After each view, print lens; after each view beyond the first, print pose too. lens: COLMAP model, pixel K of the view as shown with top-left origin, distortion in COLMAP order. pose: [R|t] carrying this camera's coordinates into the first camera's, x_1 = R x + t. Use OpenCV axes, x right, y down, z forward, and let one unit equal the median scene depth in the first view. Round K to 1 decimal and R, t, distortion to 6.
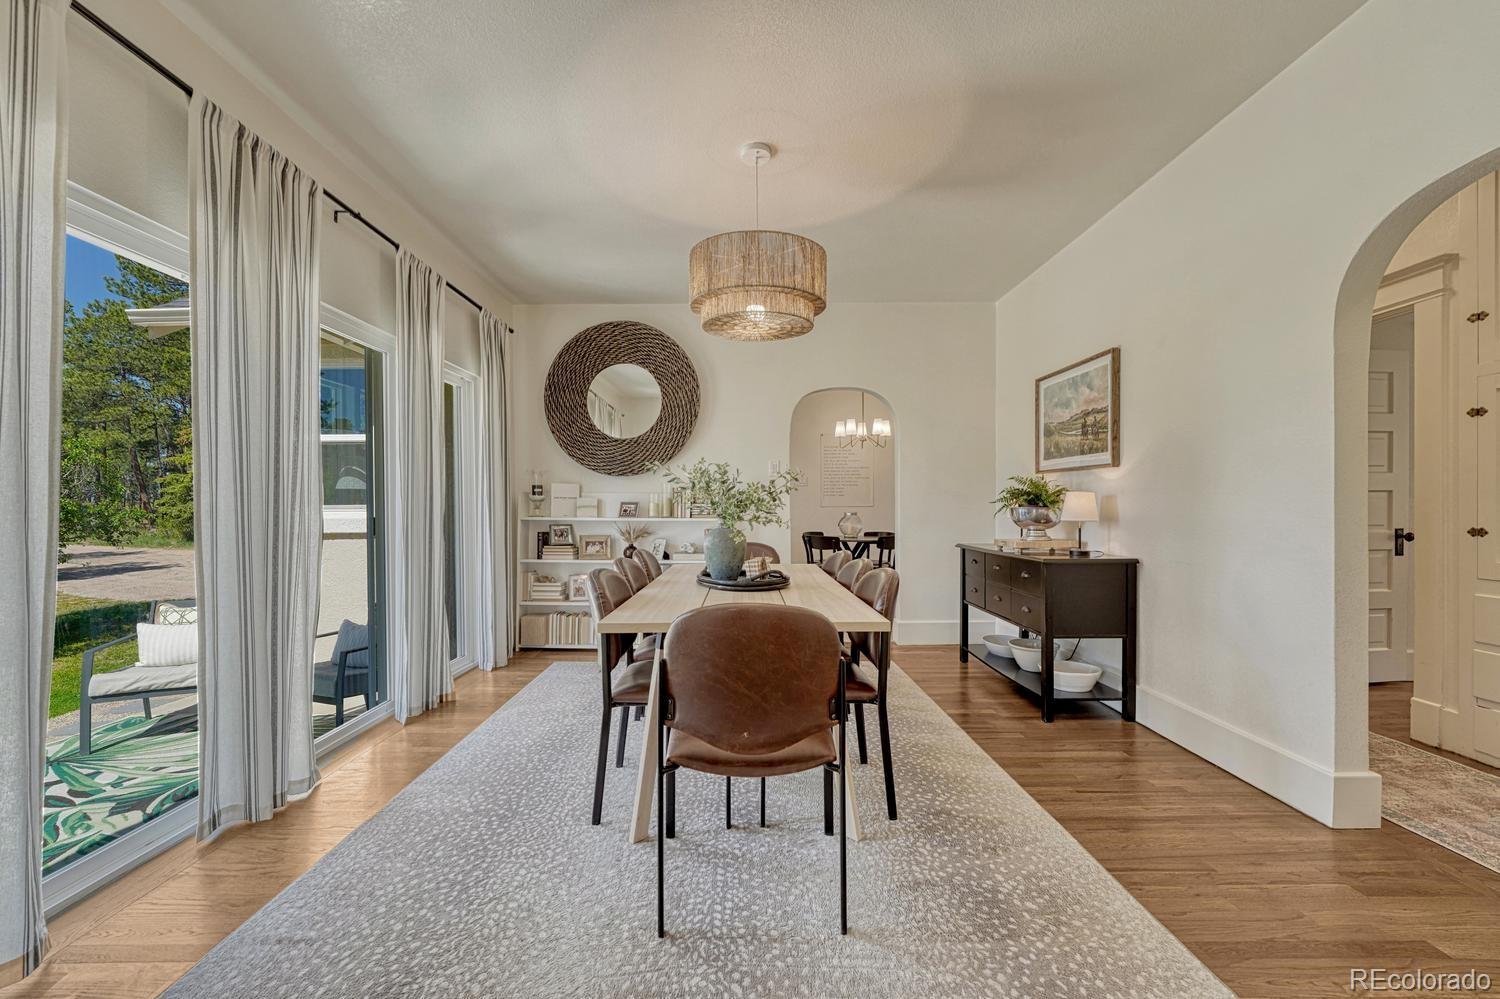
lens RADIAL K [[608.6, 0, 740.2], [0, 608.6, 501.3], [0, 0, 1]] dist [0.001509, 0.000149]
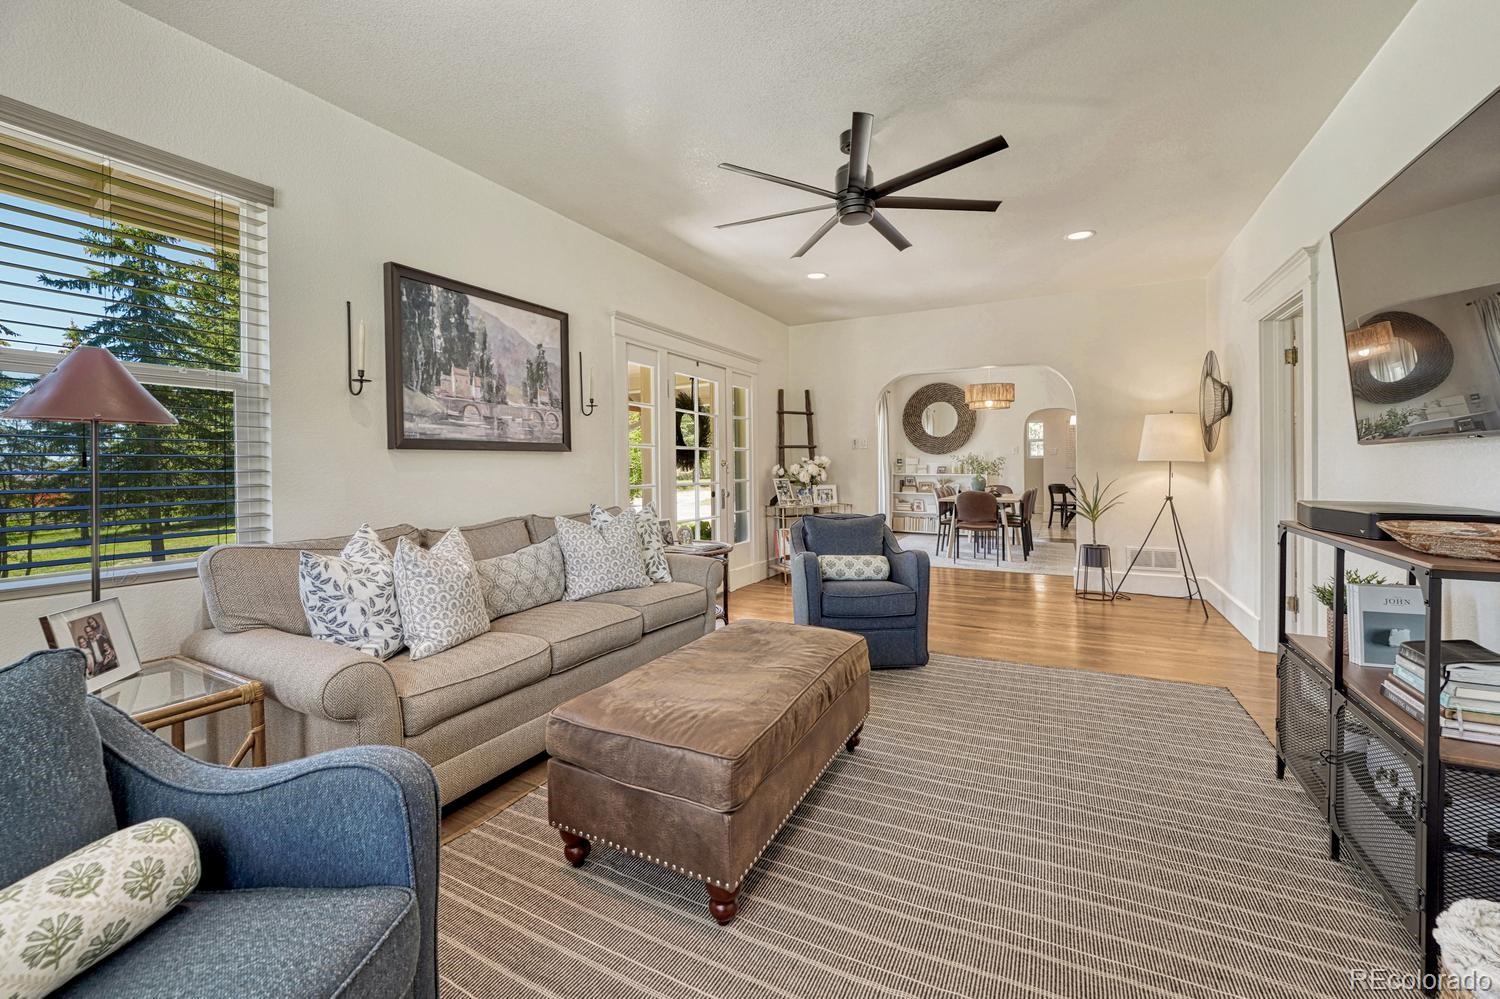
lens RADIAL K [[615.3, 0, 747.9], [0, 615.3, 472.2], [0, 0, 1]] dist [-0.006709, 0.000141]
pose [[0.892251, 0.001145, -0.451538, 0.189615], [0.007870, 0.999805, 0.018087, -0.023444], [0.451471, -0.019691, 0.892069, -1.267219]]
